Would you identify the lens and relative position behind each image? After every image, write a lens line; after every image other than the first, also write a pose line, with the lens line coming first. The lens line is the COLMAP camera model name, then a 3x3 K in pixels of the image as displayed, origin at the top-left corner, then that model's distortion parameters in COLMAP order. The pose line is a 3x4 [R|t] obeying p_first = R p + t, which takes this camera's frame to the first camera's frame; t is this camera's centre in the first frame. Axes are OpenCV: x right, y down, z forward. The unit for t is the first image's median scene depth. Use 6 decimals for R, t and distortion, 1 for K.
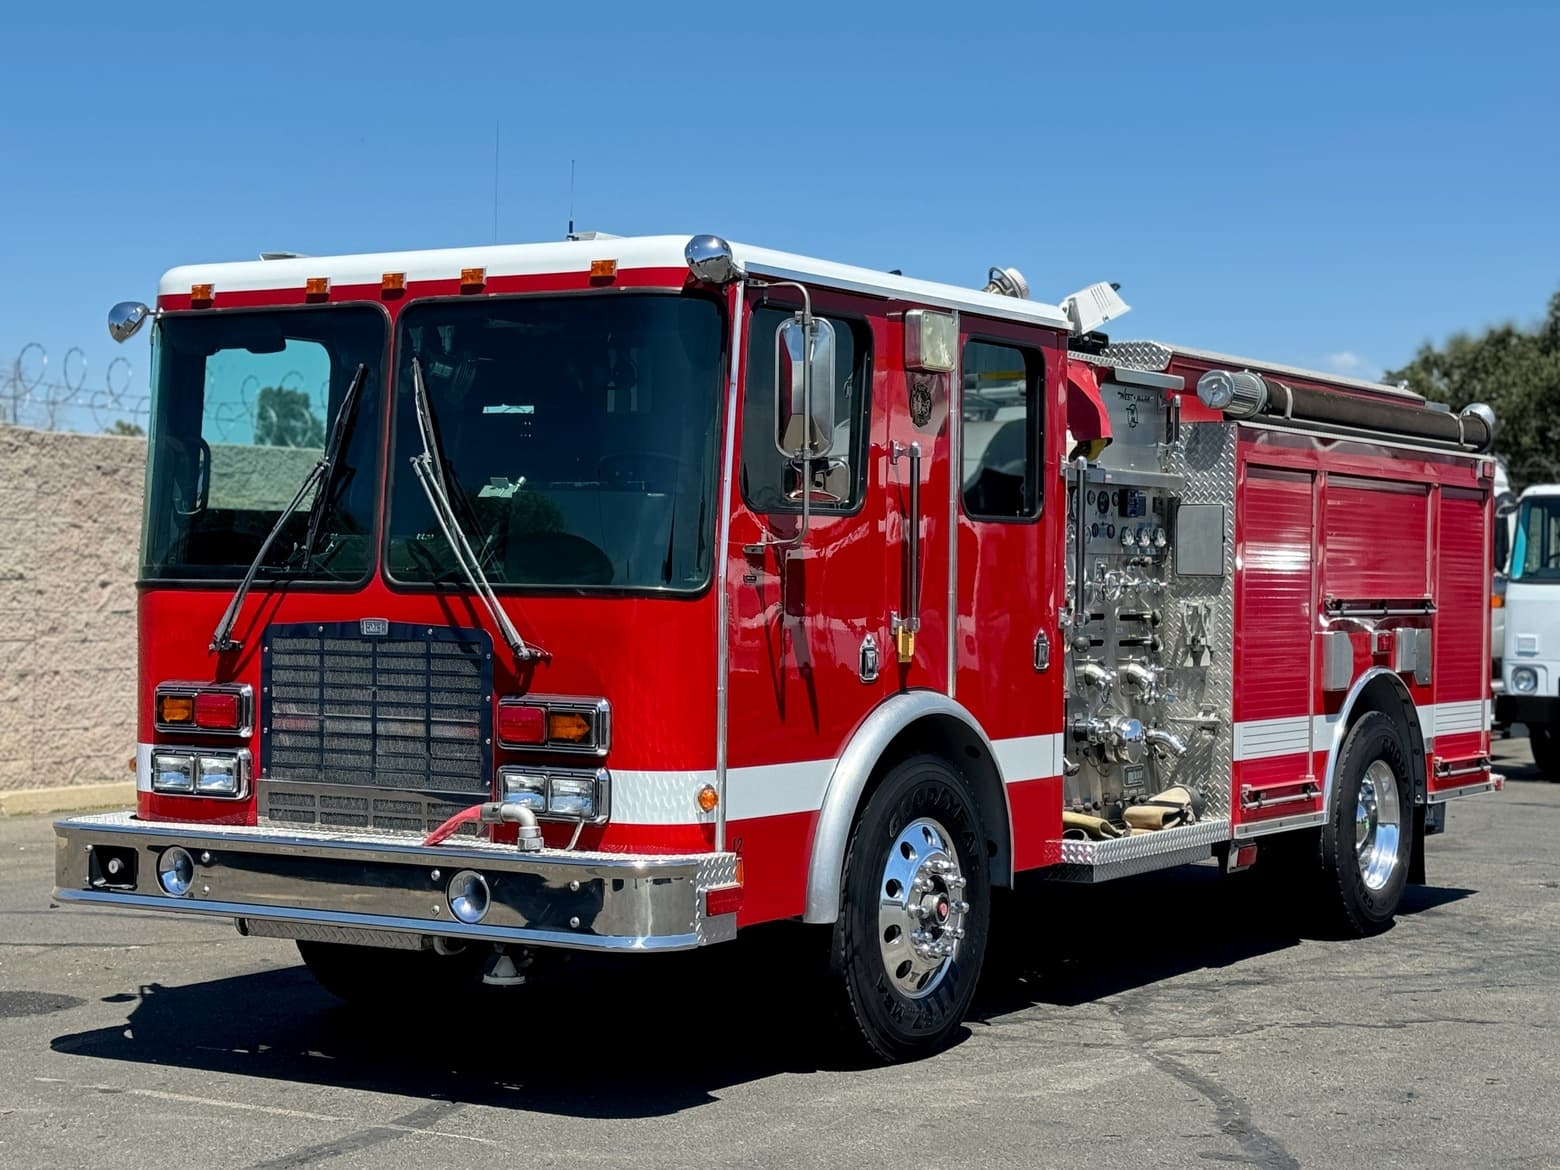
lens RADIAL K [[2772.6, 0, 781.8], [0, 2772.6, 596.2], [0, 0, 1]] dist [0.111044, 0.000000]
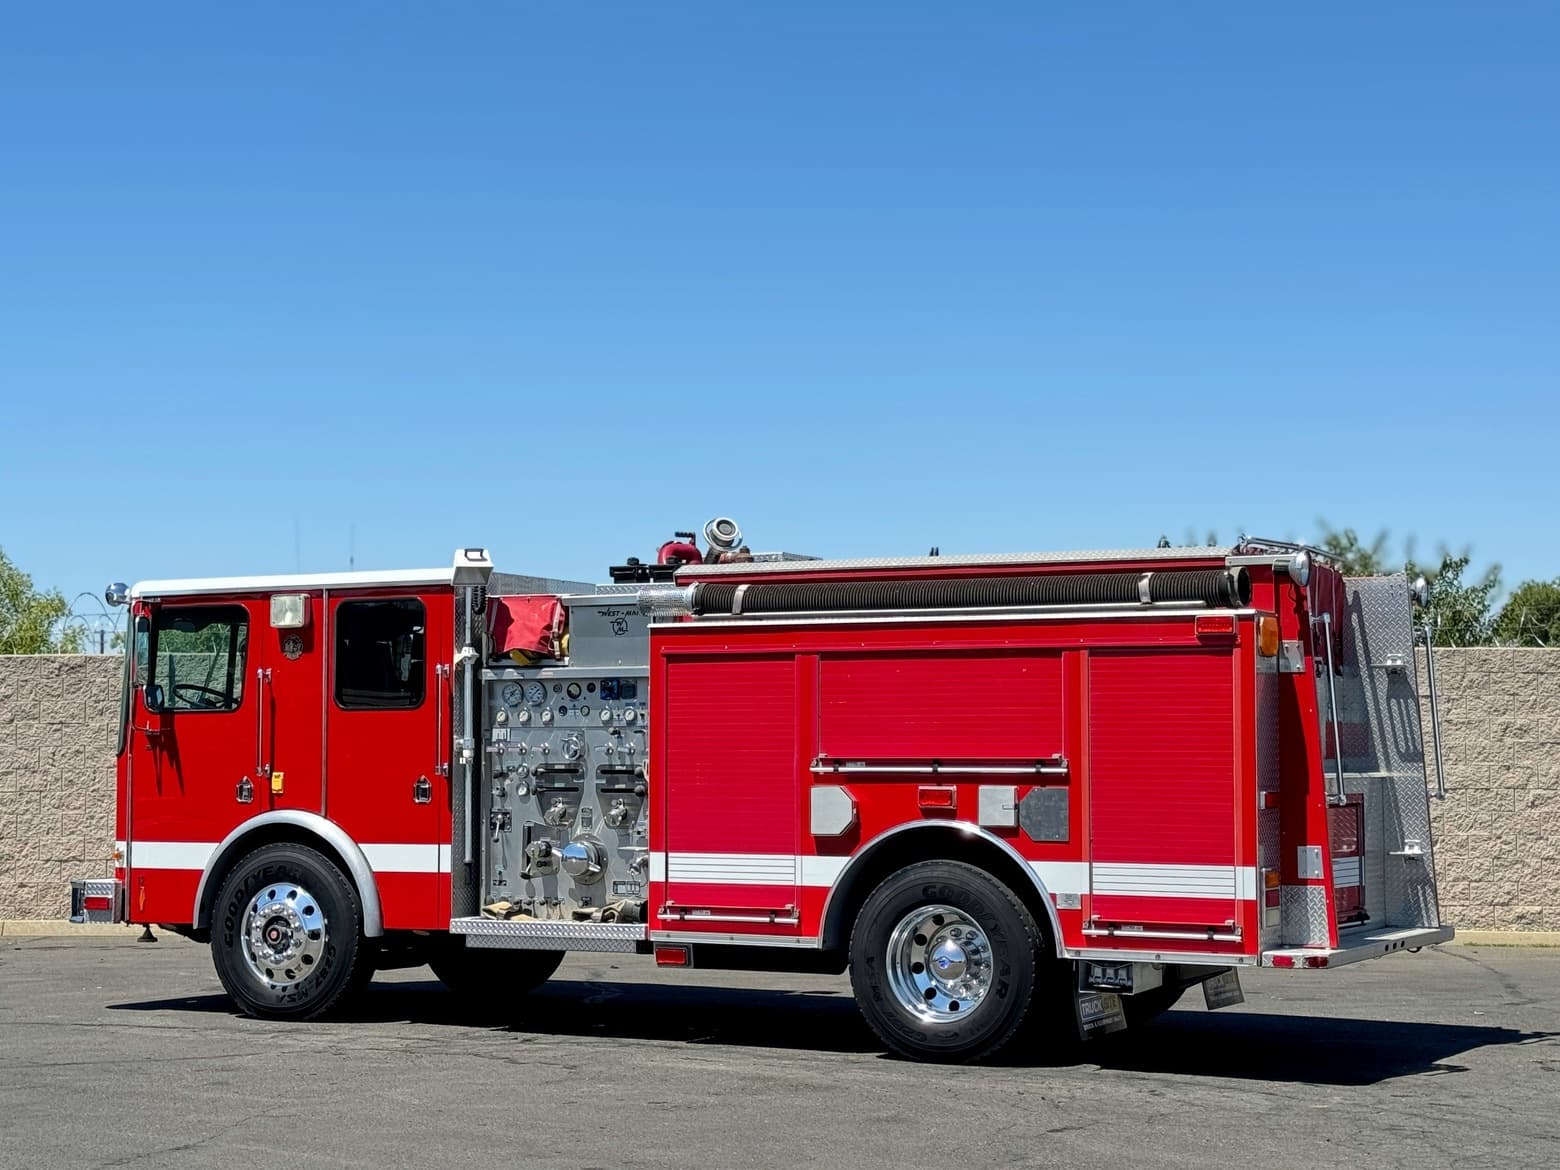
lens RADIAL K [[2772.6, 0, 775.8], [0, 2772.6, 594.8], [0, 0, 1]] dist [0.111044, 0.000000]
pose [[0.052940, -0.068717, -0.996231, 1.866971], [-0.006773, 0.997582, -0.069171, 0.018211], [0.998575, 0.010409, 0.052346, 1.240281]]
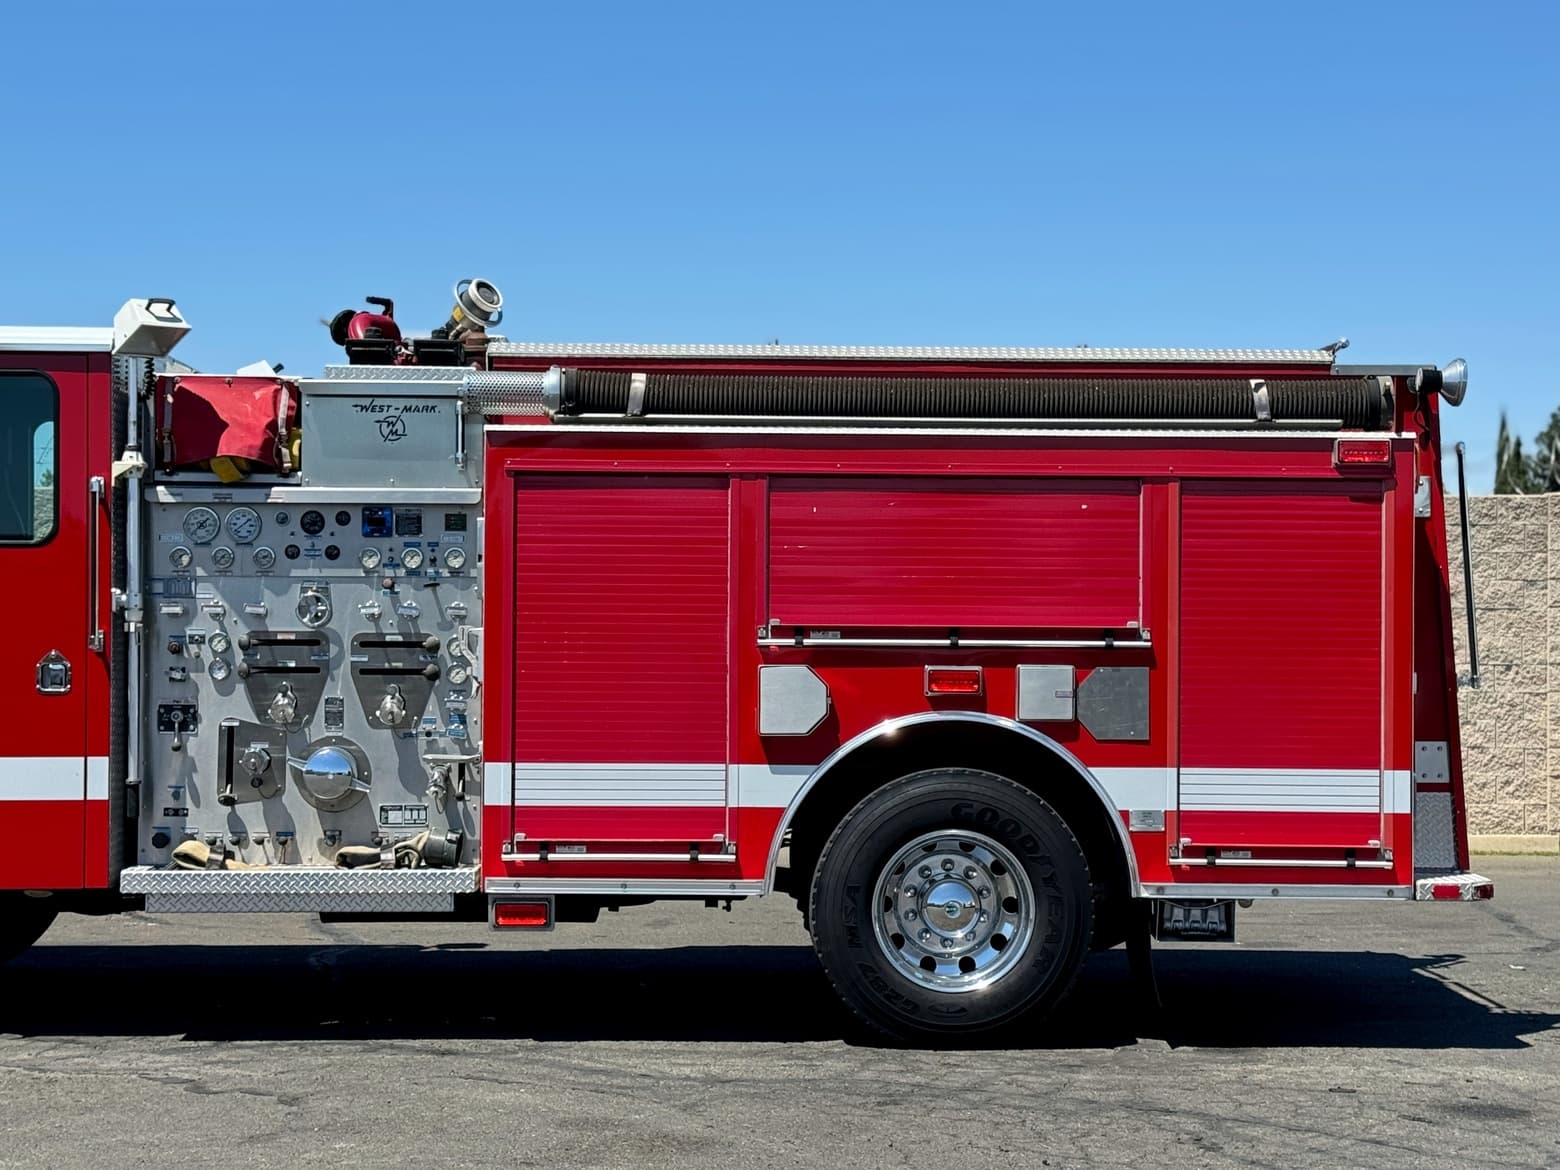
lens RADIAL K [[2772.6, 0, 775.1], [0, 2772.6, 598.5], [0, 0, 1]] dist [0.111044, 0.000000]
pose [[0.545369, -0.020146, -0.837954, 1.207416], [-0.005477, 0.999604, -0.027597, 0.021289], [0.838178, 0.019640, 0.545043, 0.739958]]
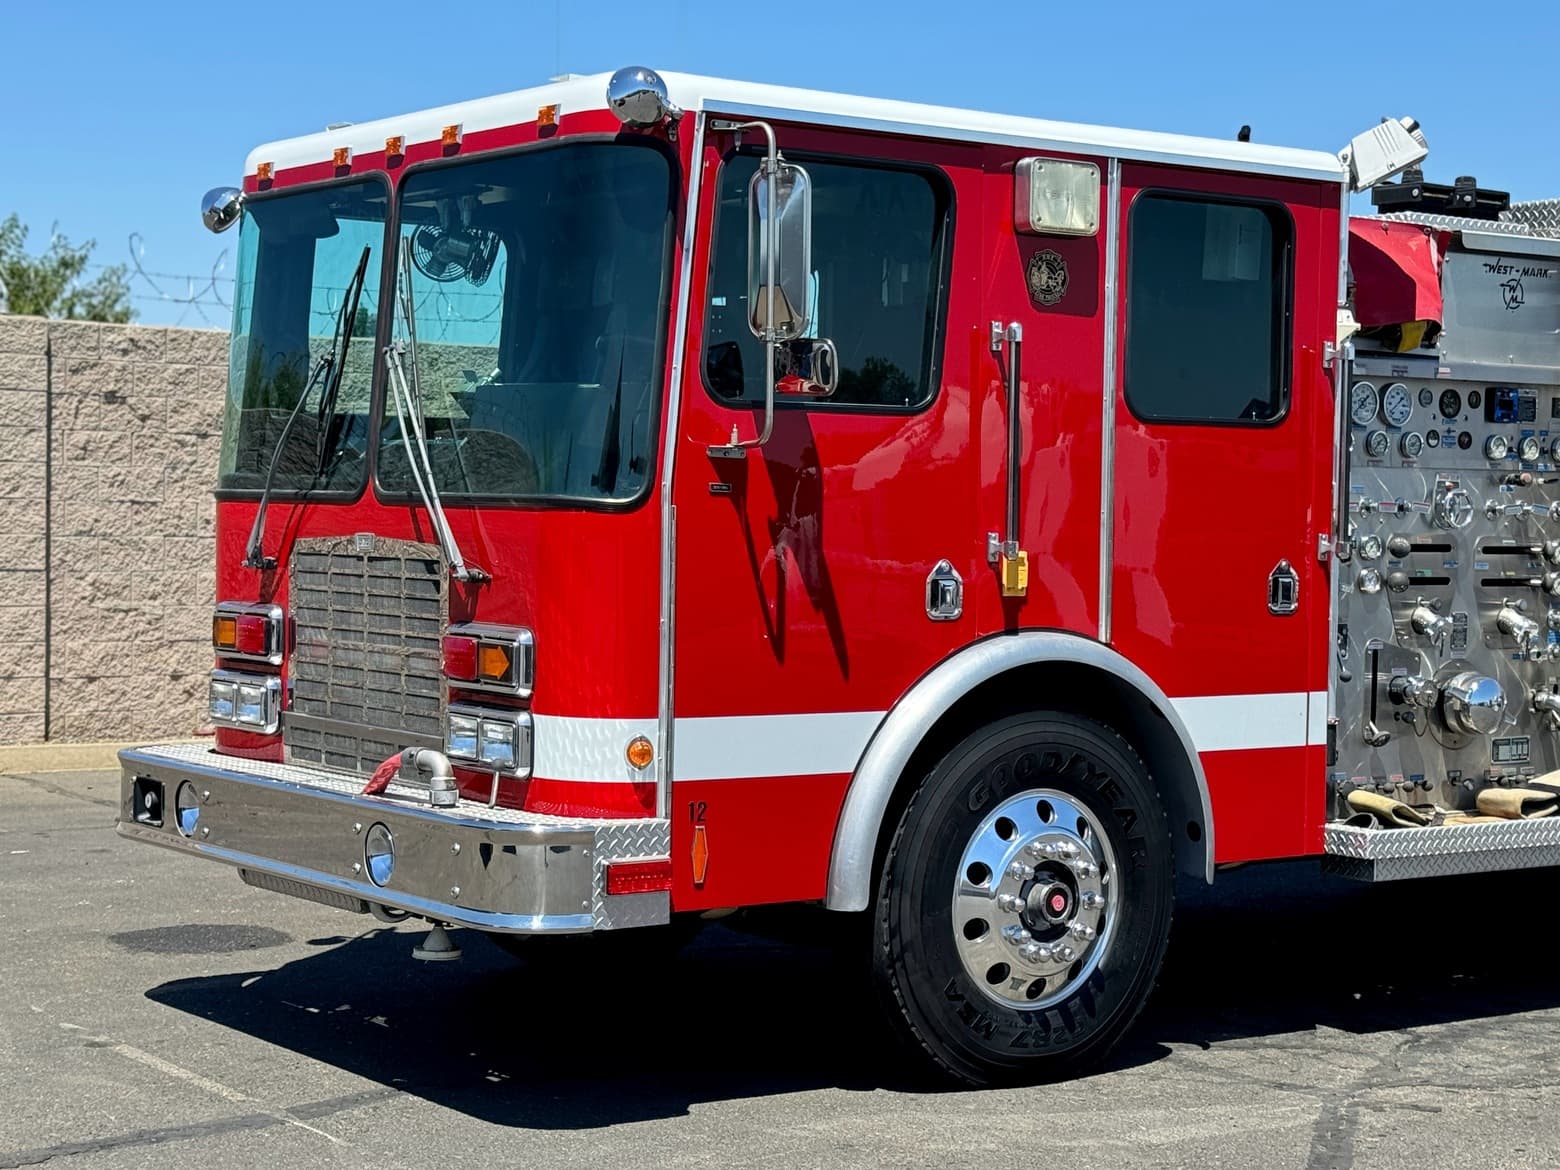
lens RADIAL K [[2772.6, 0, 768.0], [0, 2772.6, 600.5], [0, 0, 1]] dist [0.111044, 0.000000]
pose [[0.922775, 0.018562, -0.384893, 0.294298], [-0.010697, 0.999688, 0.022565, 0.007699], [0.385192, -0.016705, 0.922685, 0.227627]]
